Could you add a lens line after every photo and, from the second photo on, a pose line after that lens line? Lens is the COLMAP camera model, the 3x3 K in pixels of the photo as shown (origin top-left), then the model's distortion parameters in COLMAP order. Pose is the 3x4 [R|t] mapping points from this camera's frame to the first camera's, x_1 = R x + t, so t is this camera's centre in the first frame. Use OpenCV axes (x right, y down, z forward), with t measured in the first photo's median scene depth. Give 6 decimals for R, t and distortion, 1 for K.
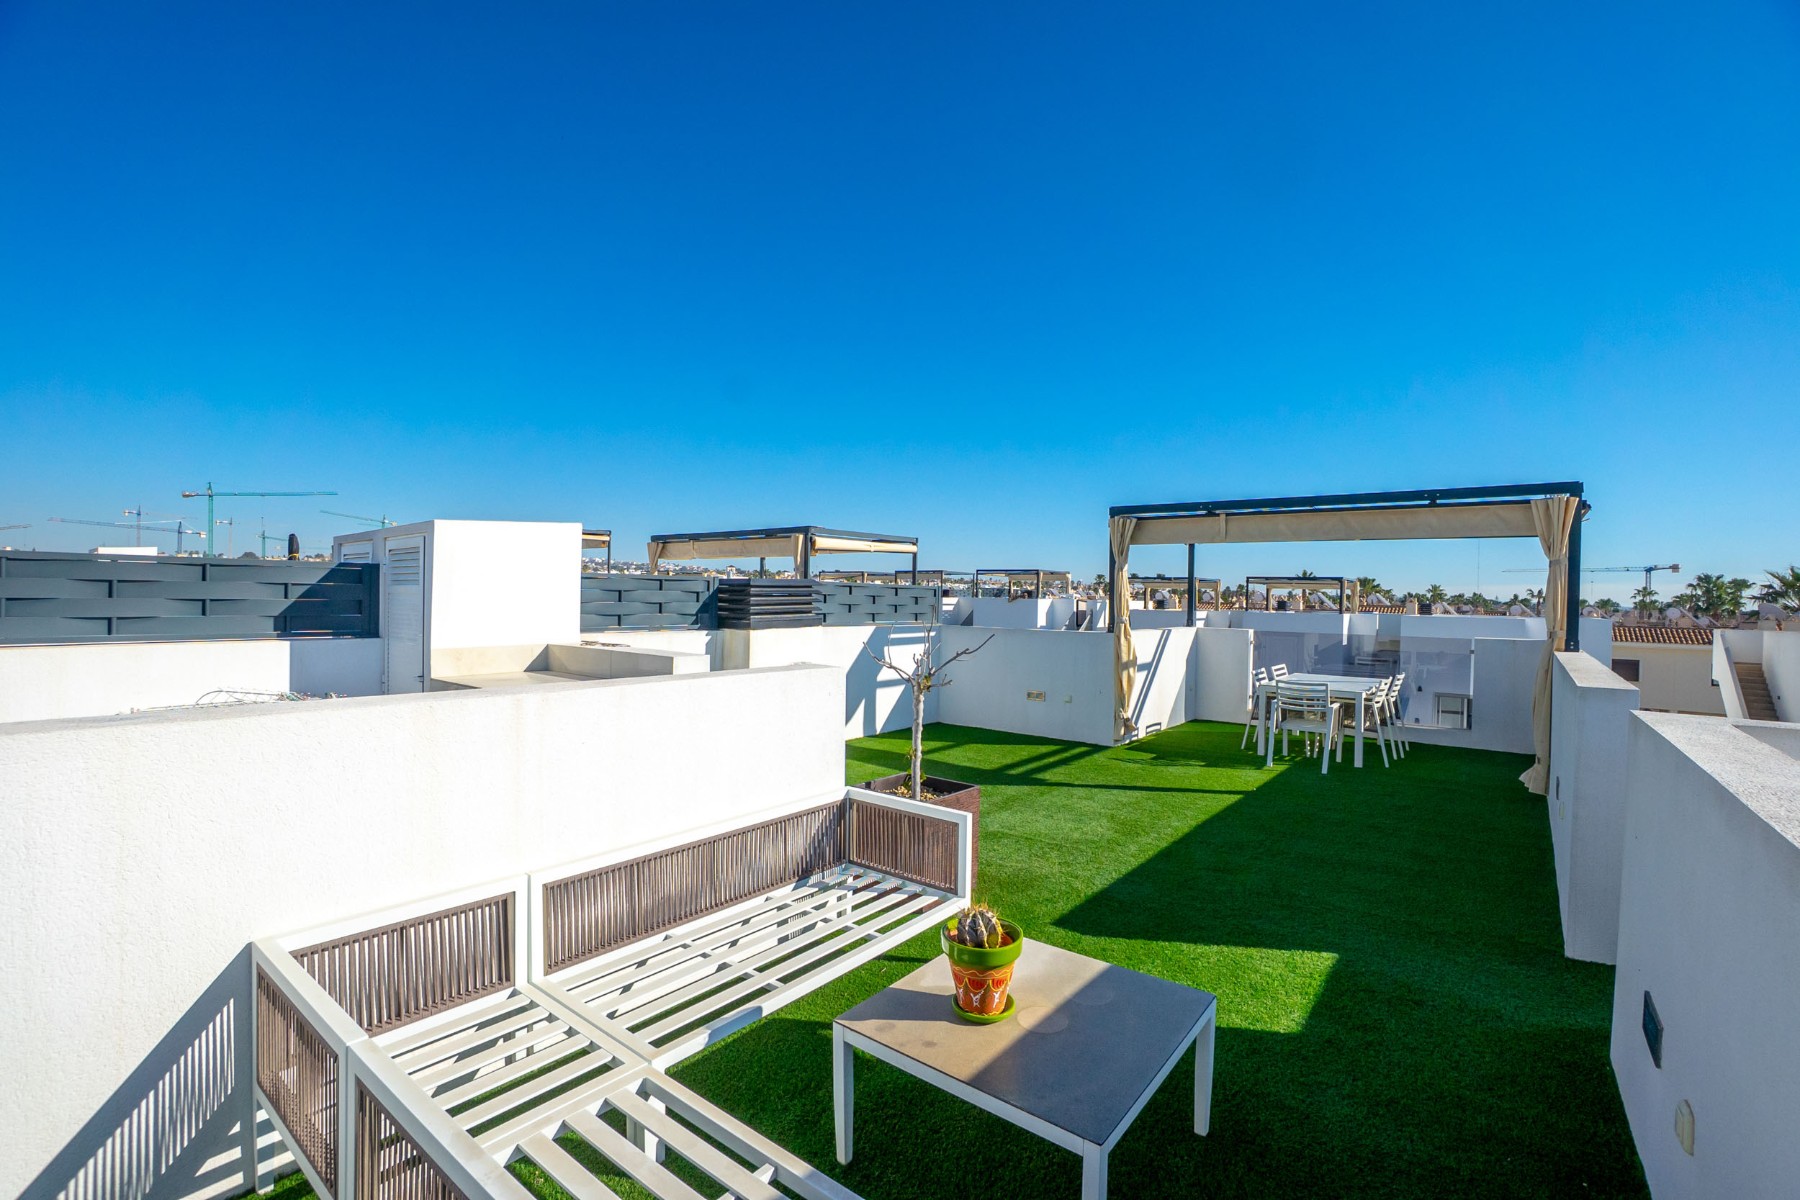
lens RADIAL K [[796.3, 0, 900.1], [0, 796.3, 596.3], [0, 0, 1]] dist [-0.037103, 0.000060]
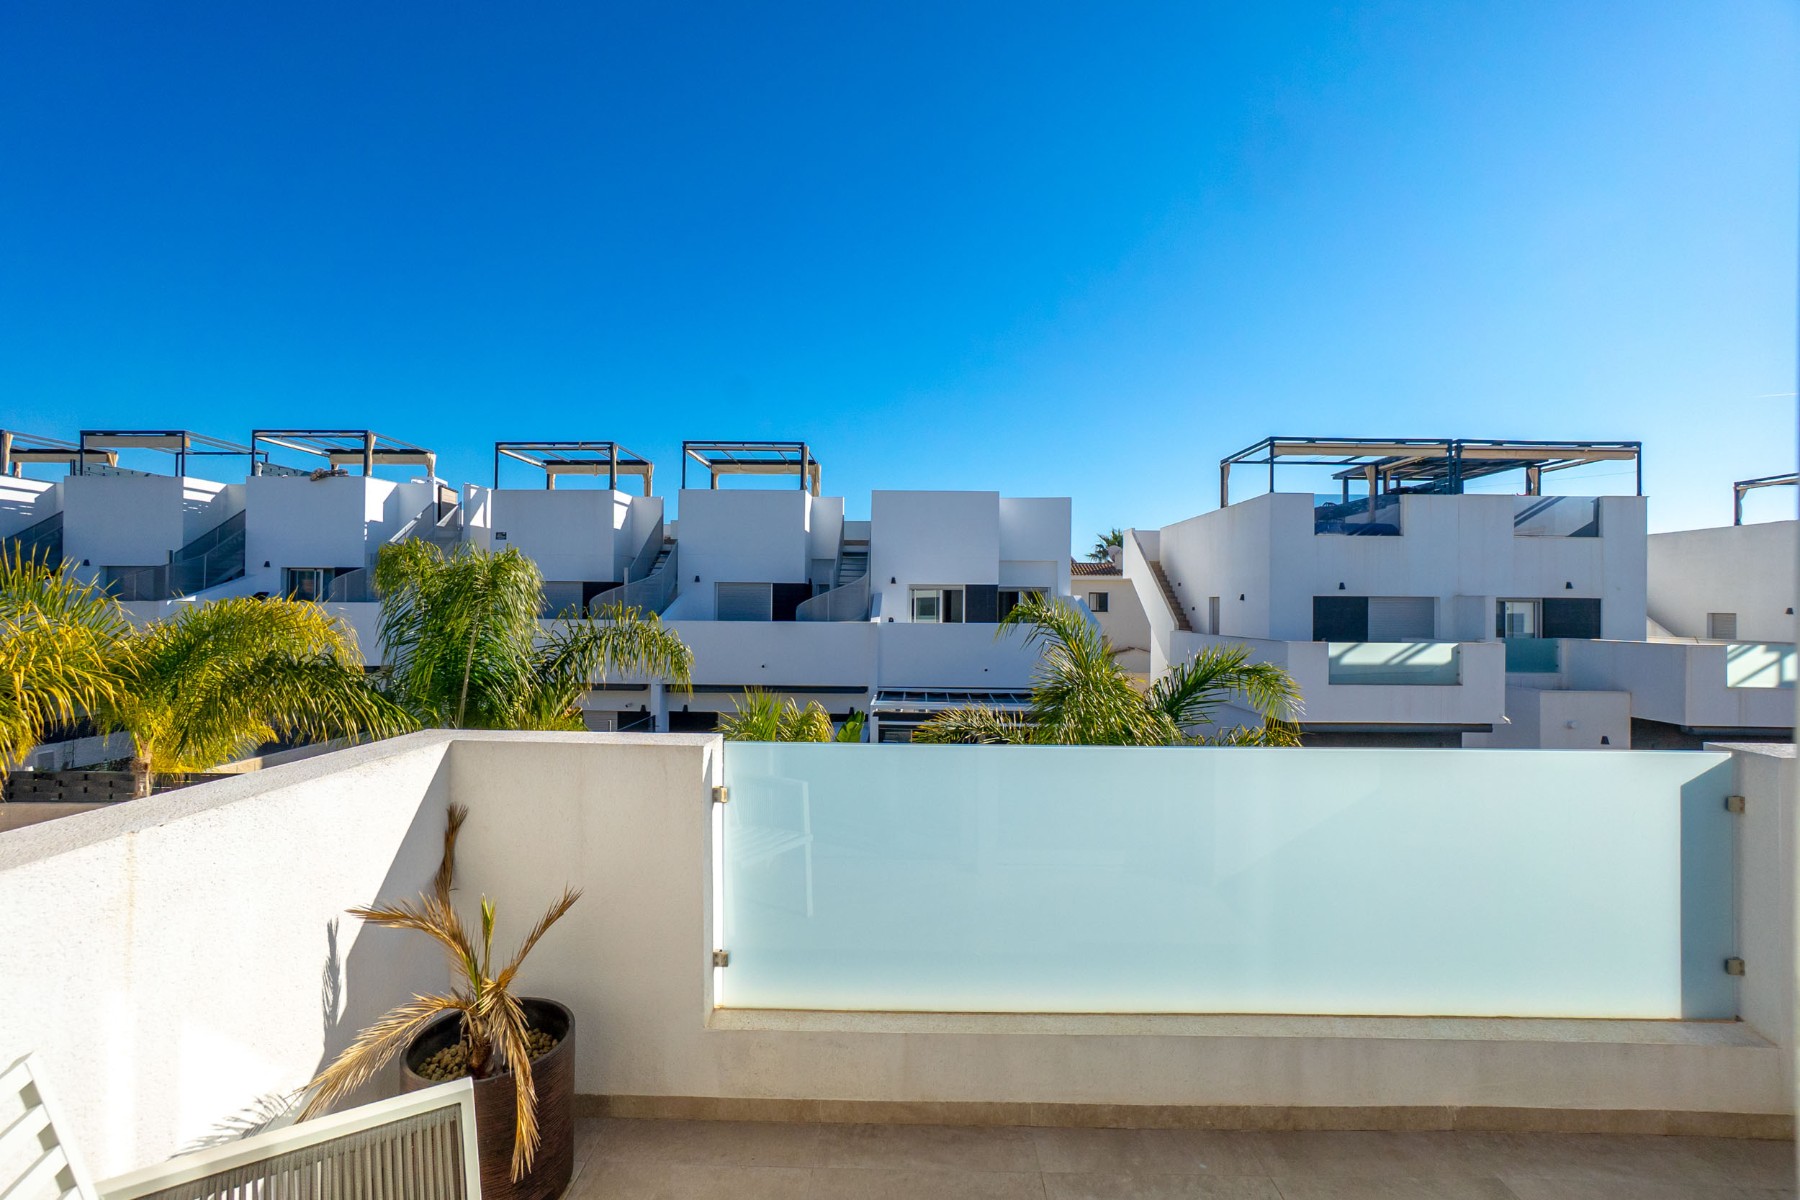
lens RADIAL K [[796.3, 0, 899.7], [0, 796.3, 602.4], [0, 0, 1]] dist [-0.037103, 0.000060]
pose [[0.793419, -0.022691, 0.608253, 0.129017], [0.016302, 0.999739, 0.016031, 0.096209], [-0.608457, -0.002804, 0.793582, 0.261664]]
